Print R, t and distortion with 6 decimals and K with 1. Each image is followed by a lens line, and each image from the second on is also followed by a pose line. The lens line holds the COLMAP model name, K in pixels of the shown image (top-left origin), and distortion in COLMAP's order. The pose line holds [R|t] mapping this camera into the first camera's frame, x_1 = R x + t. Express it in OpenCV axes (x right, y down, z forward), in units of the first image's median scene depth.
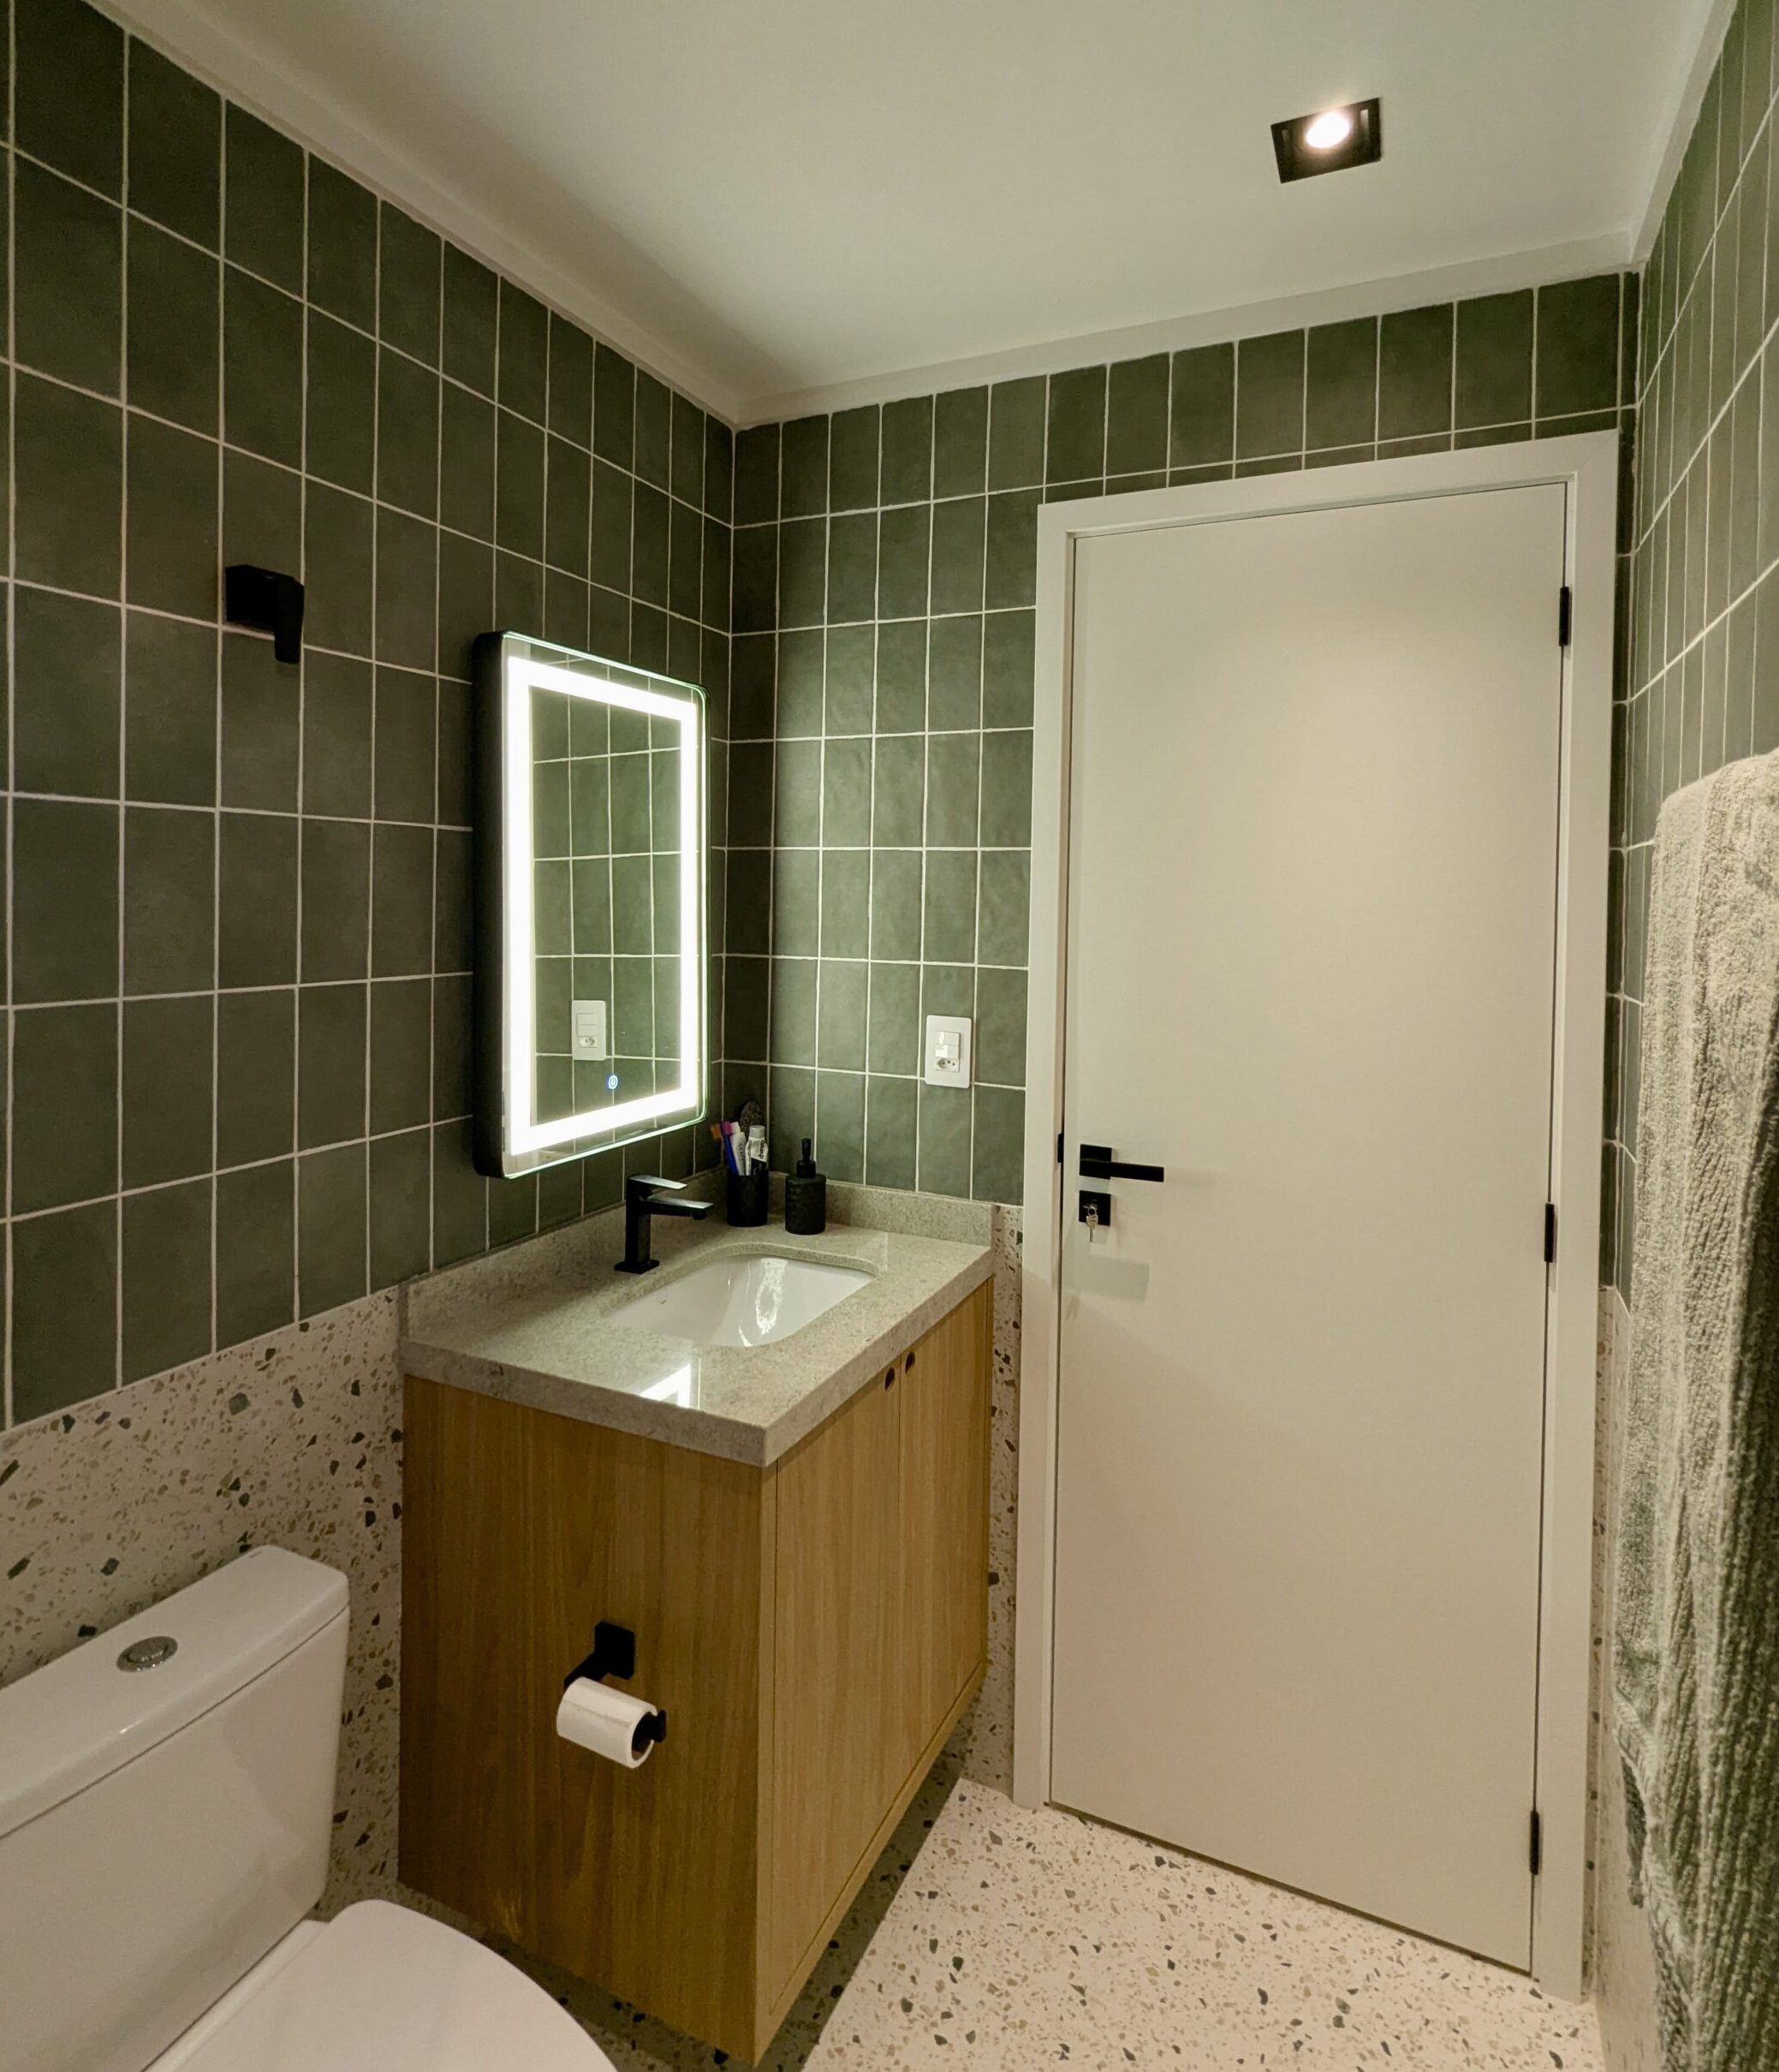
lens RADIAL K [[1177.9, 0, 891.7], [0, 1177.9, 1021.5], [0, 0, 1]] dist [0.001473, 0.000506]
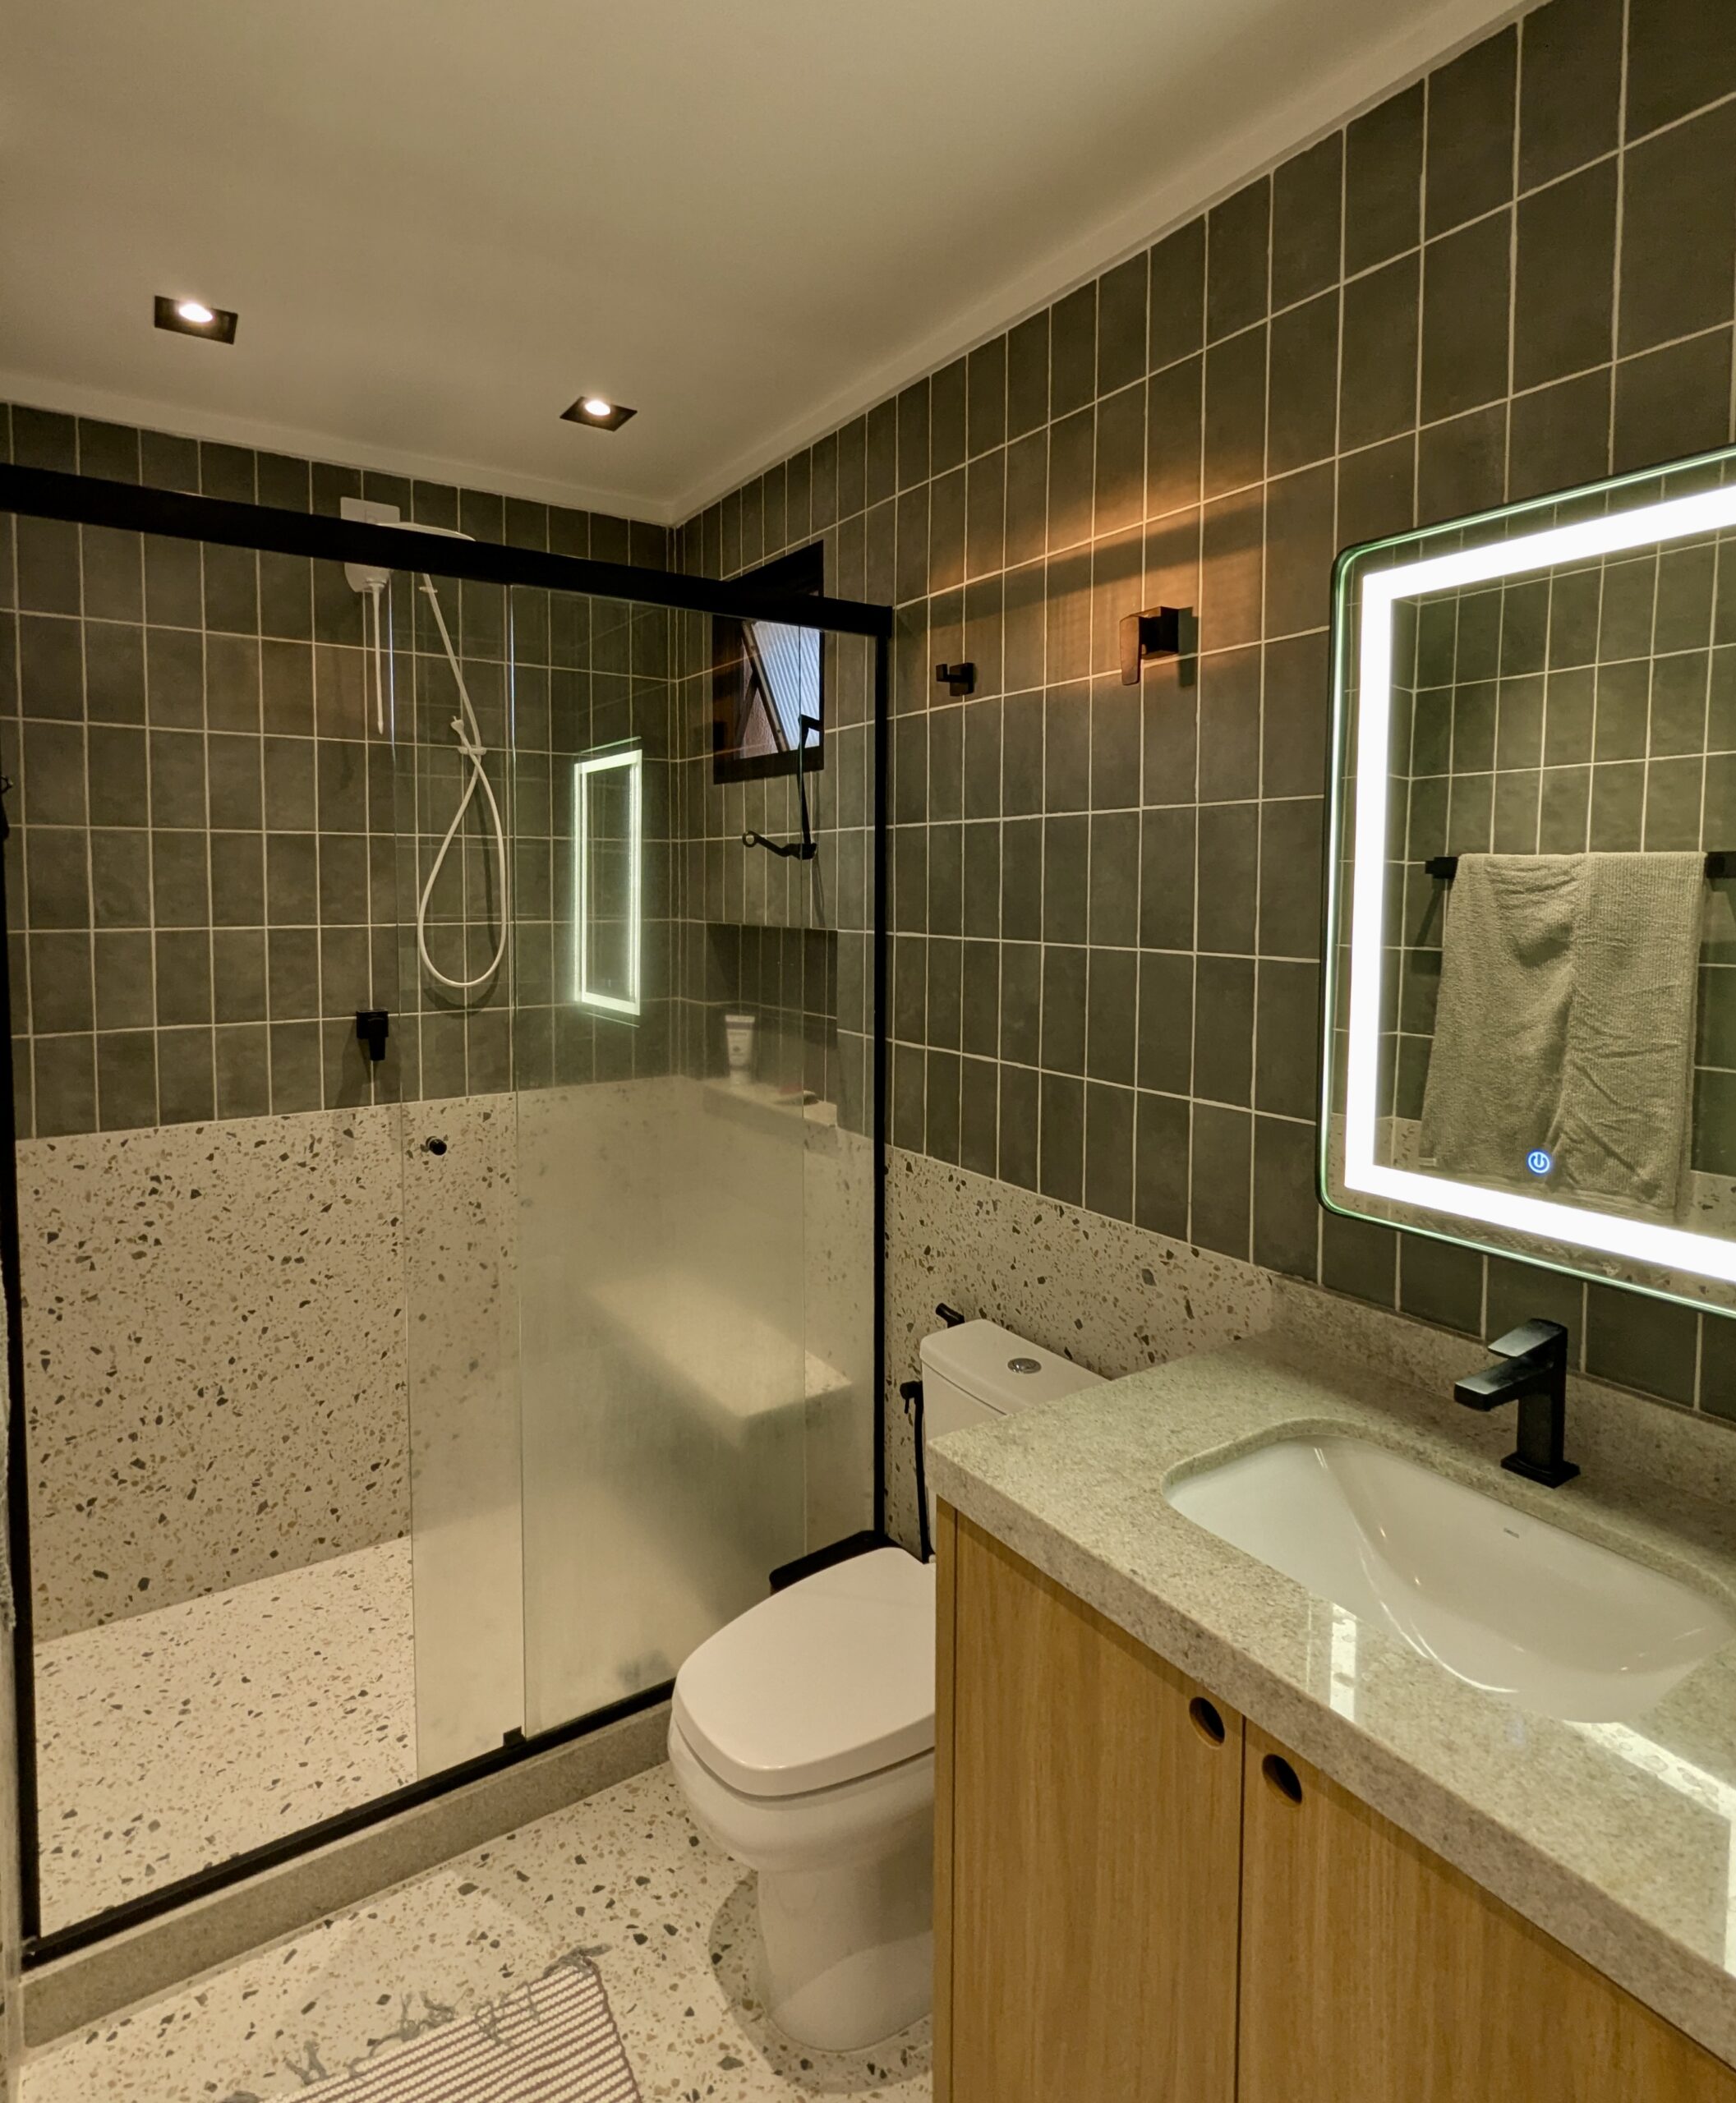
lens RADIAL K [[1161.7, 0, 874.2], [0, 1161.7, 976.0], [0, 0, 1]] dist [0.002783, 0.000298]
pose [[-0.521325, 0.069264, -0.850543, 0.648596], [-0.086234, 0.987323, 0.133258, -0.137545], [0.848990, 0.142816, -0.508743, 1.369856]]
